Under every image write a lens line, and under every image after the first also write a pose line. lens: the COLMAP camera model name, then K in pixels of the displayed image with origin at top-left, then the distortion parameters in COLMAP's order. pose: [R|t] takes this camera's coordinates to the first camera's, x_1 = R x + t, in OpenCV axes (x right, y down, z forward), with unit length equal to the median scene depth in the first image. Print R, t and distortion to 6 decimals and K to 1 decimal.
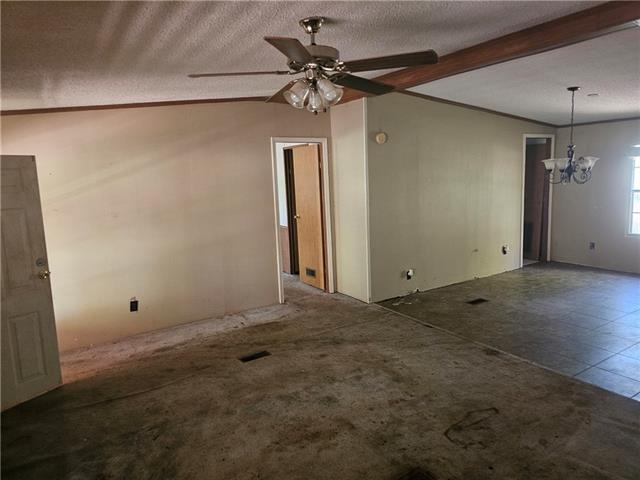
lens RADIAL K [[428.4, 0, 317.0], [0, 428.4, 237.1], [0, 0, 1]] dist [0.023294, -0.023871]
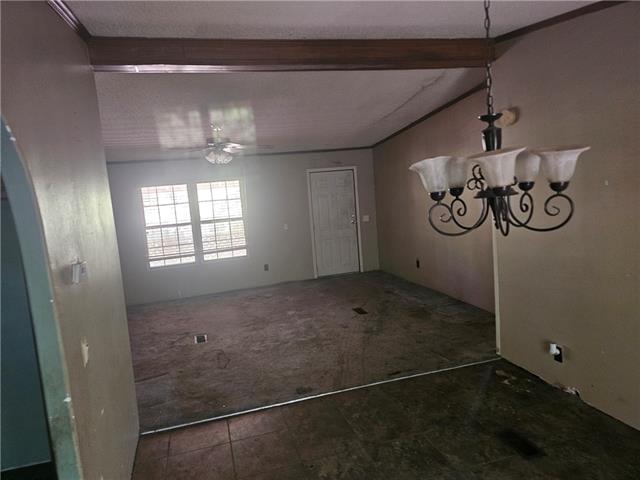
lens RADIAL K [[428.4, 0, 317.7], [0, 428.4, 242.3], [0, 0, 1]] dist [0.023294, -0.023871]
pose [[-0.279536, 0.171603, -0.944676, 0.878358], [-0.068563, 0.977819, 0.197912, -0.153746], [0.957684, 0.120093, -0.261570, 0.912468]]
